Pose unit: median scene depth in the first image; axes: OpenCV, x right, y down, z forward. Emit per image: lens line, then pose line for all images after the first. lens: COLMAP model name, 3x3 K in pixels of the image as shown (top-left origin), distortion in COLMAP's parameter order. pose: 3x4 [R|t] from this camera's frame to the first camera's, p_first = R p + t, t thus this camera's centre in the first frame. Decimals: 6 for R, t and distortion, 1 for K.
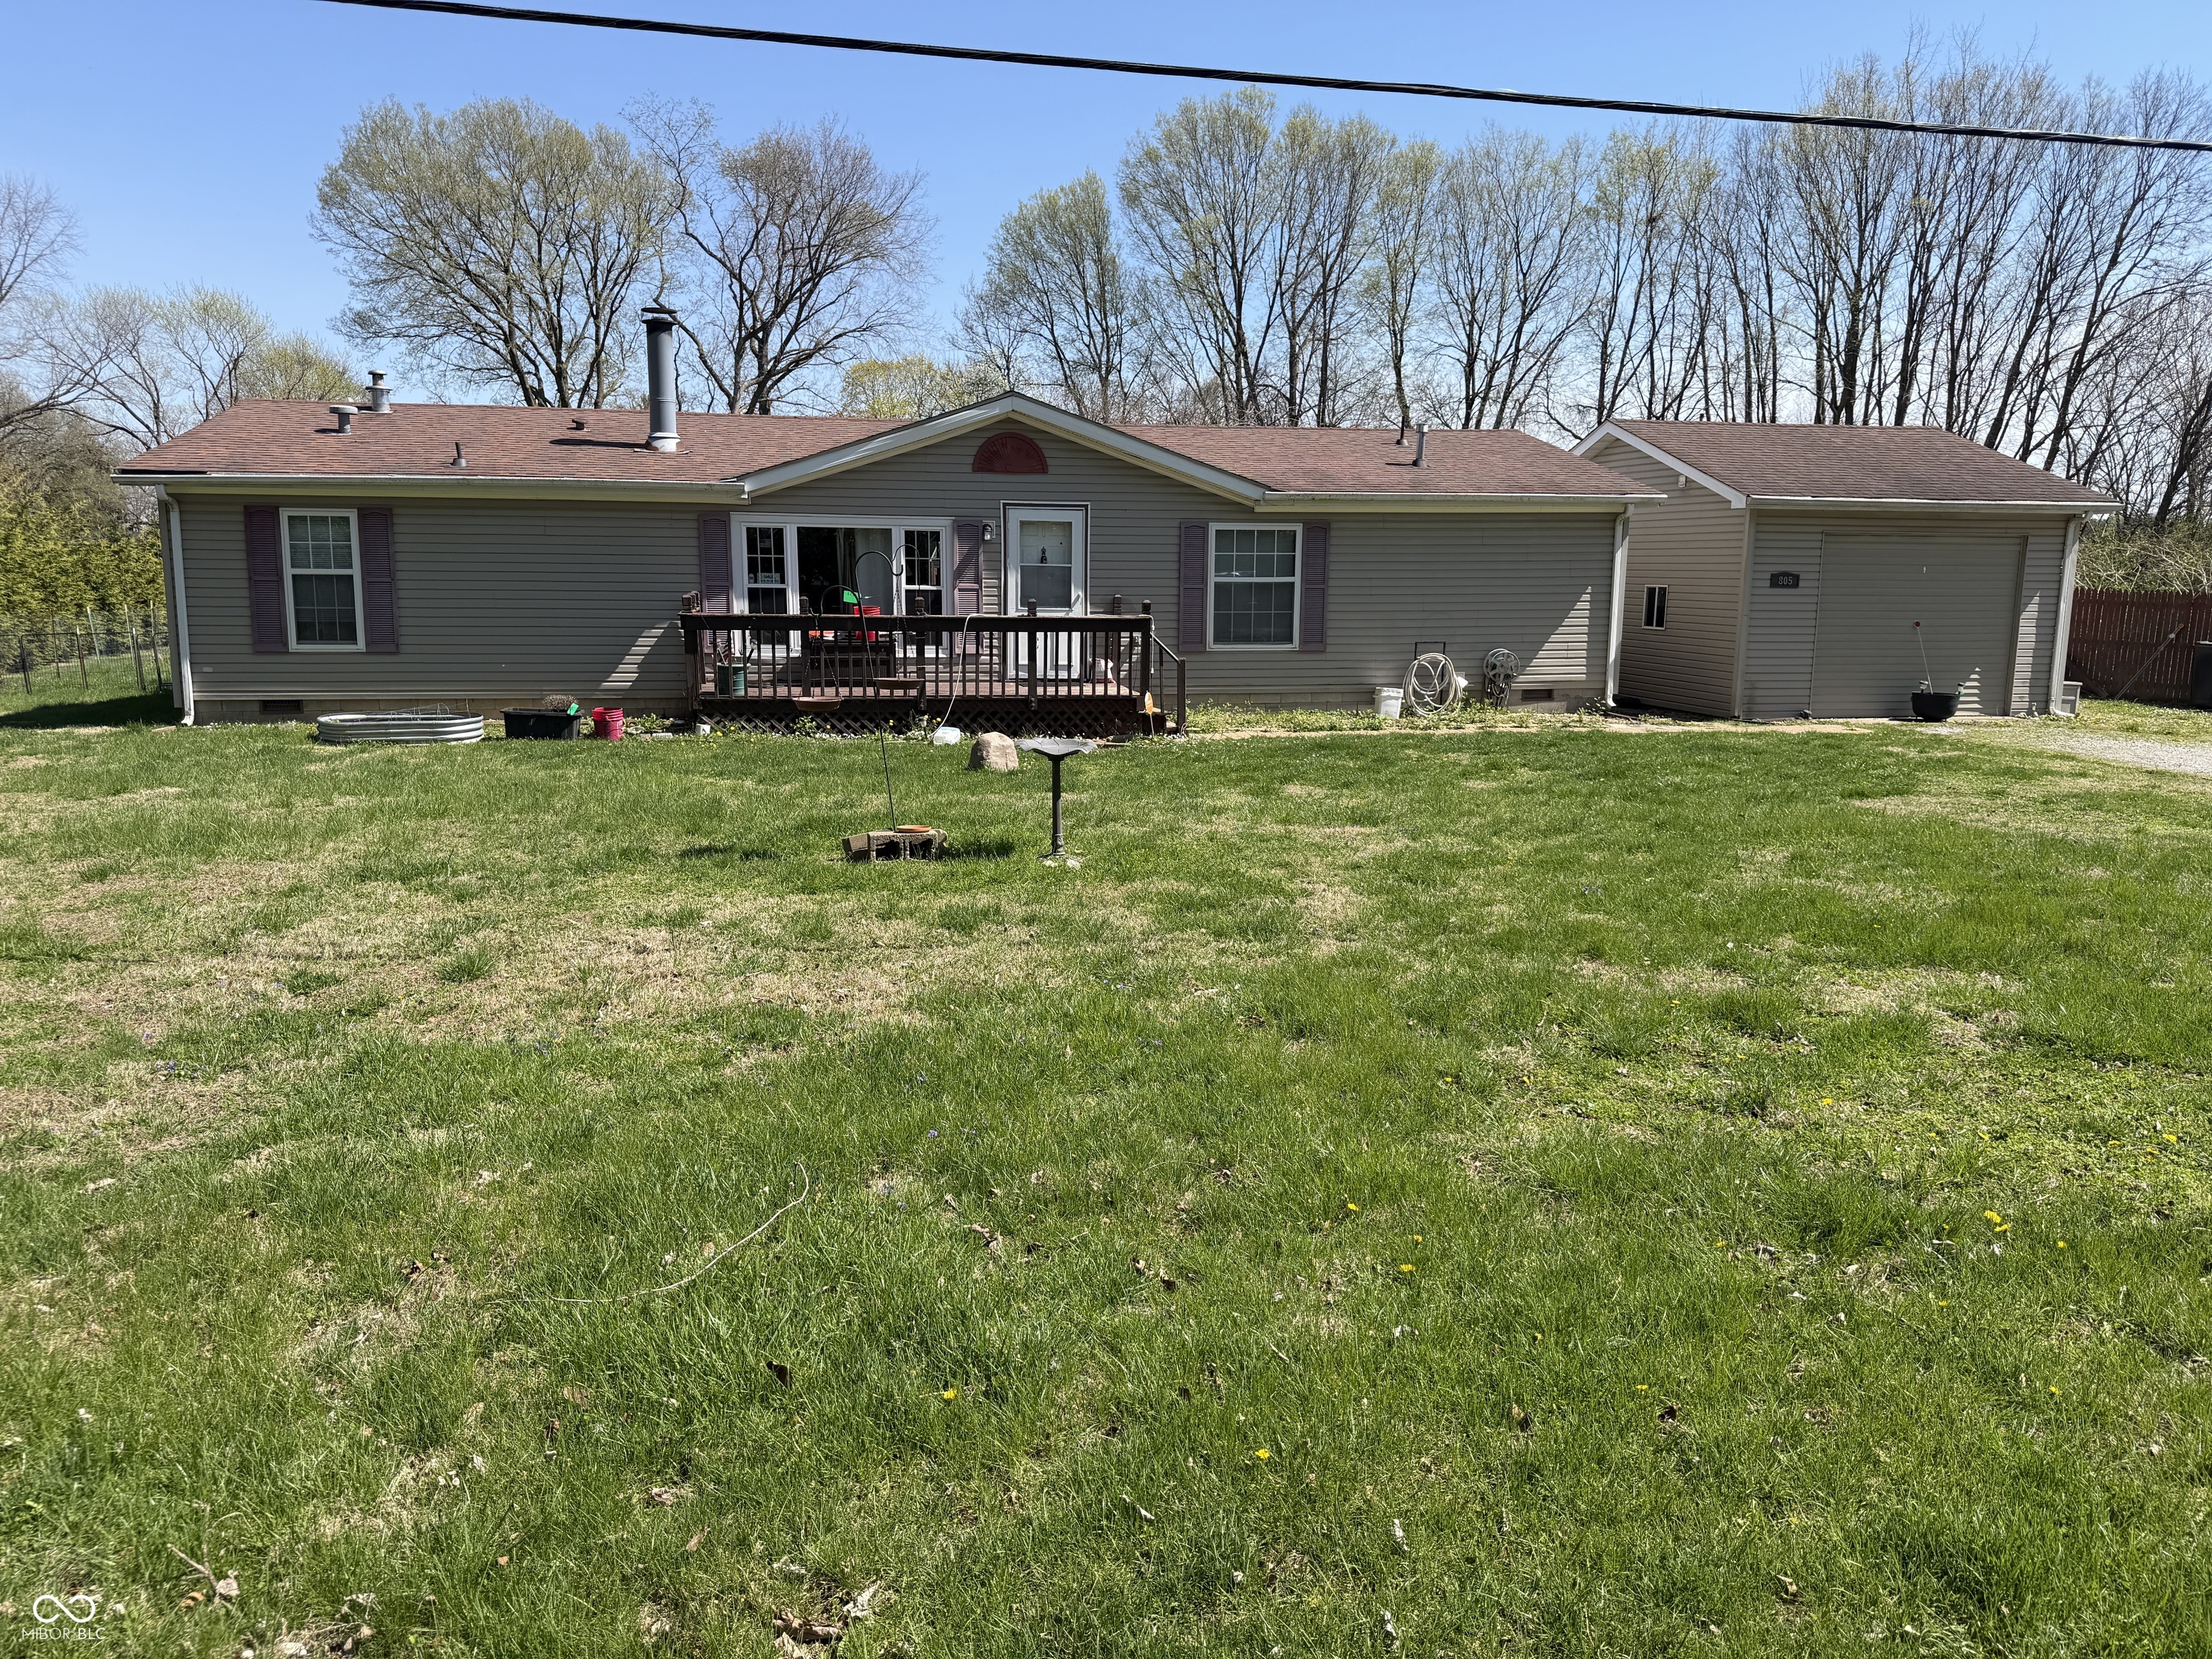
lens RADIAL K [[1545.6, 0, 1104.8], [0, 1545.6, 821.6], [0, 0, 1]] dist [0.030518, -0.034254]
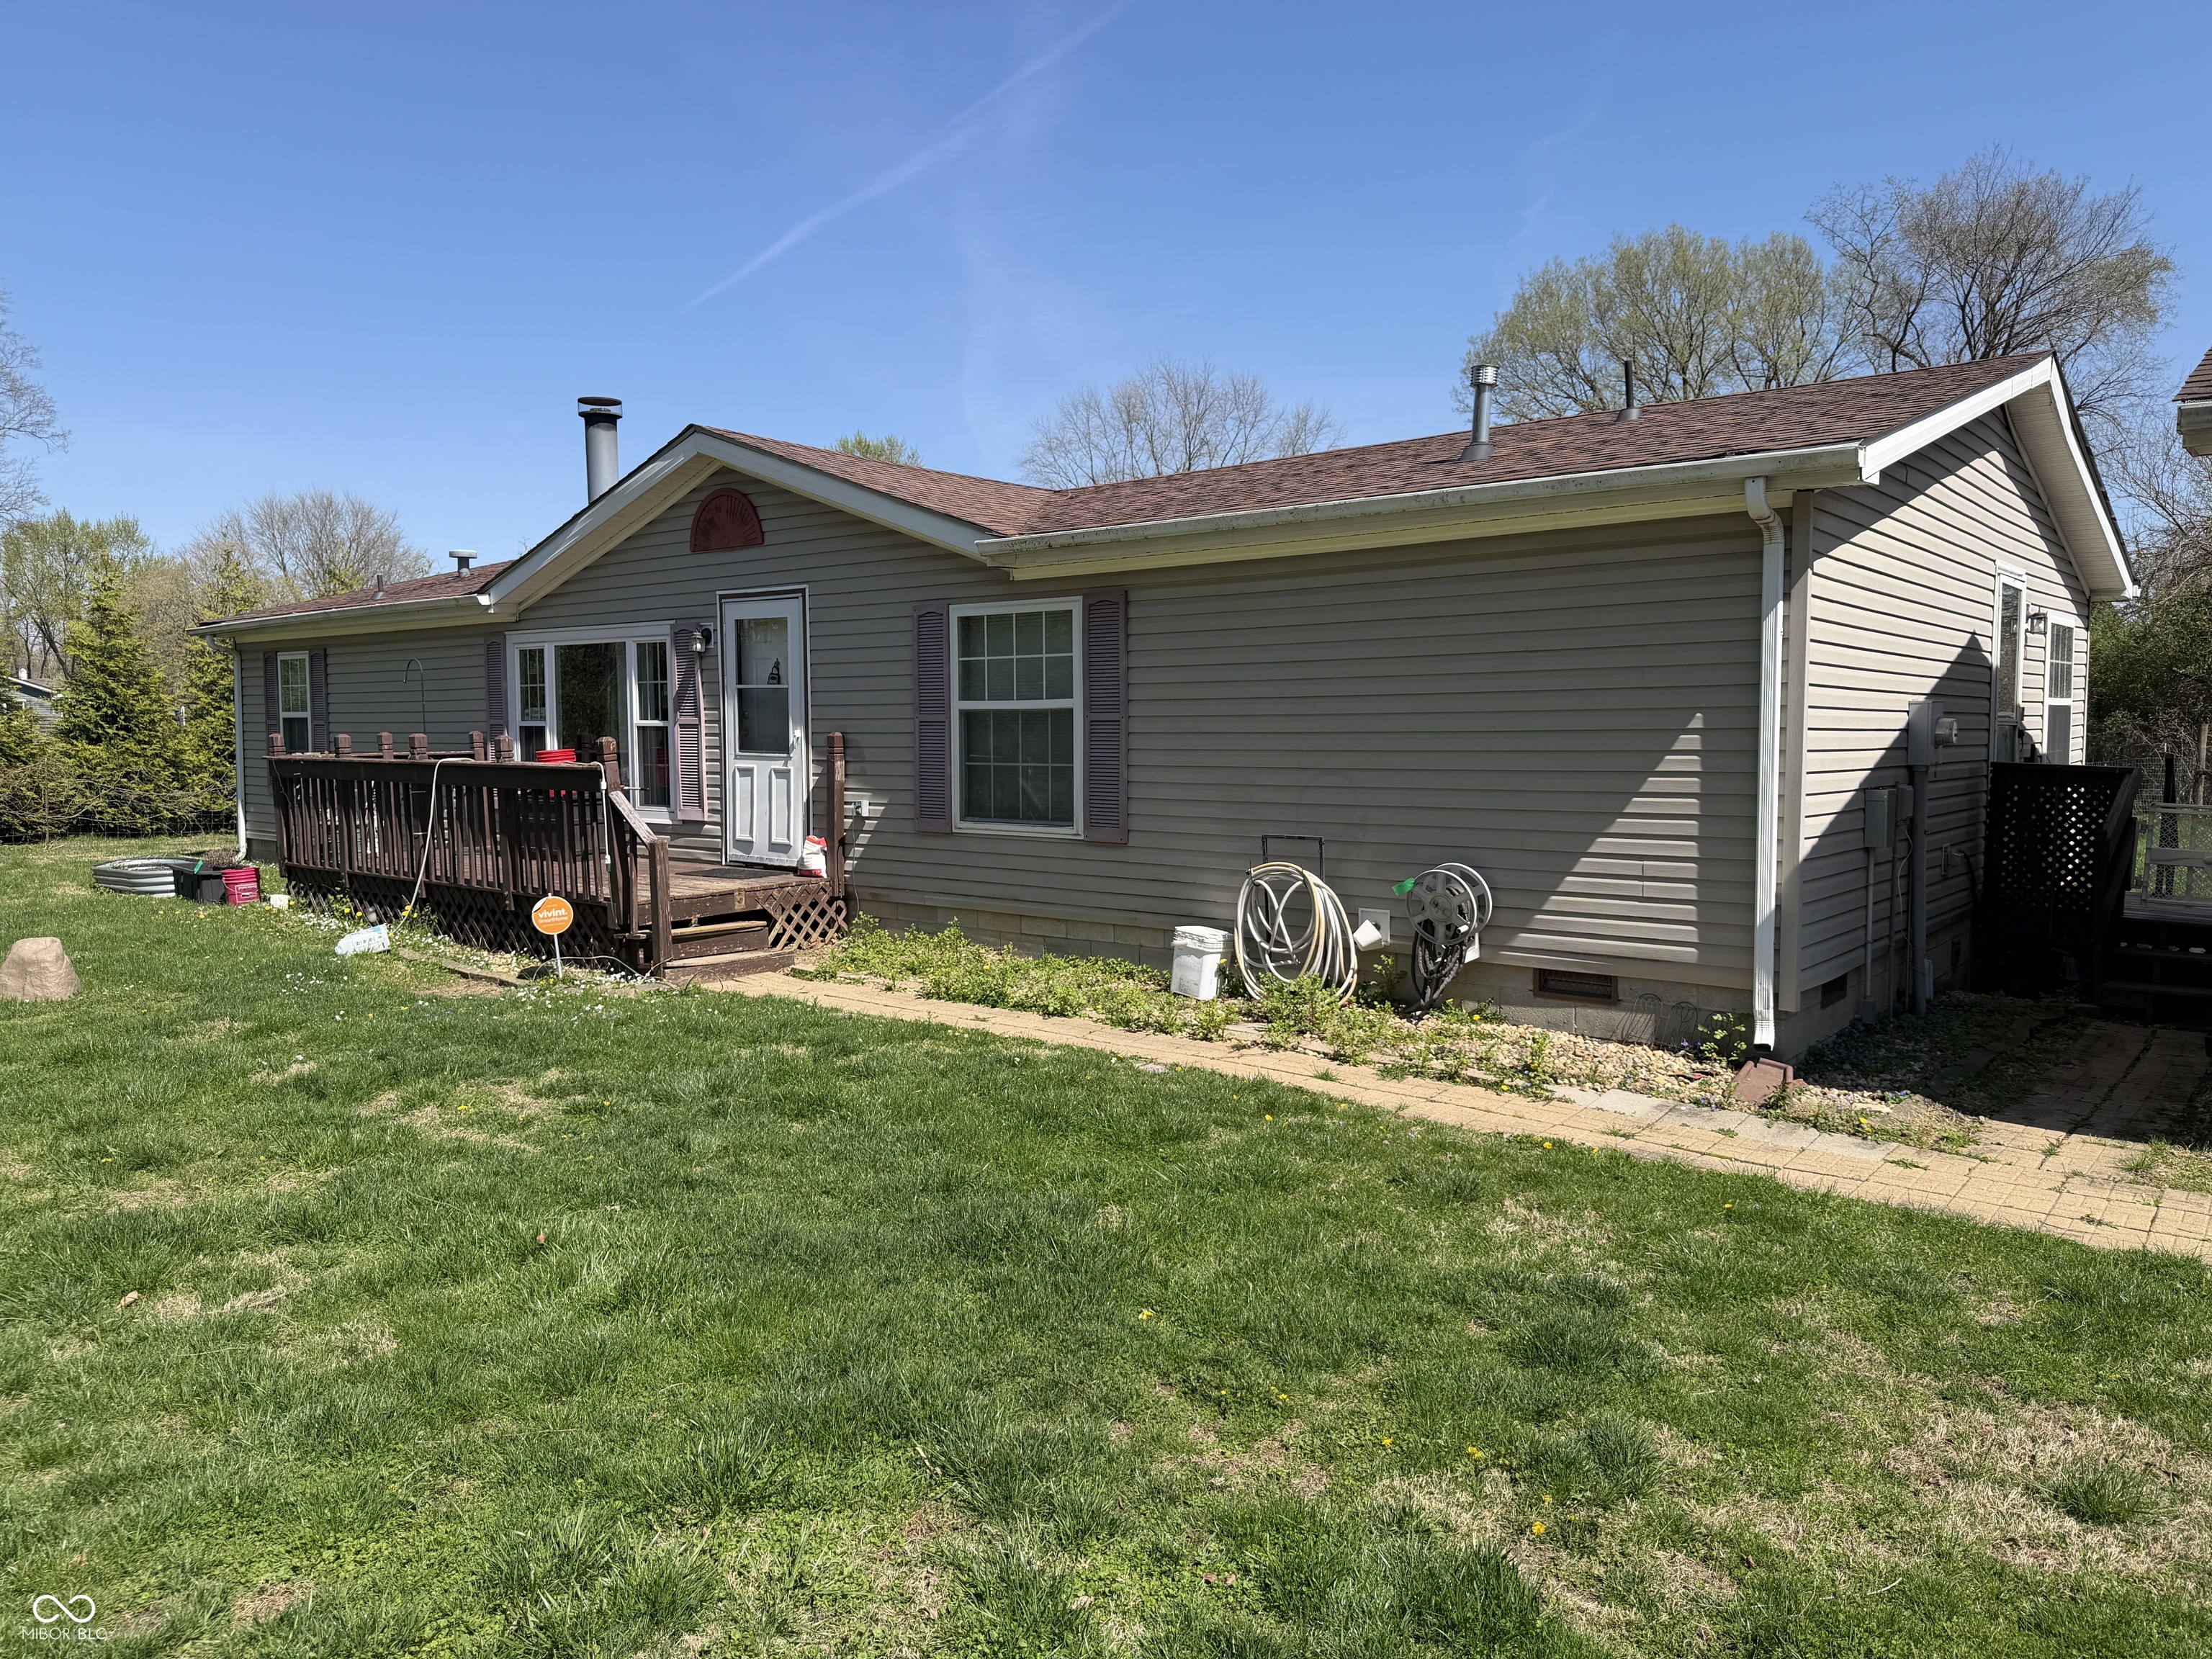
lens RADIAL K [[1545.6, 0, 1108.7], [0, 1545.6, 840.1], [0, 0, 1]] dist [0.030518, -0.034254]
pose [[0.615582, 0.053363, -0.786264, 0.545116], [-0.116483, 0.992907, -0.023809, -0.101310], [0.779417, 0.106243, 0.617432, 0.702503]]
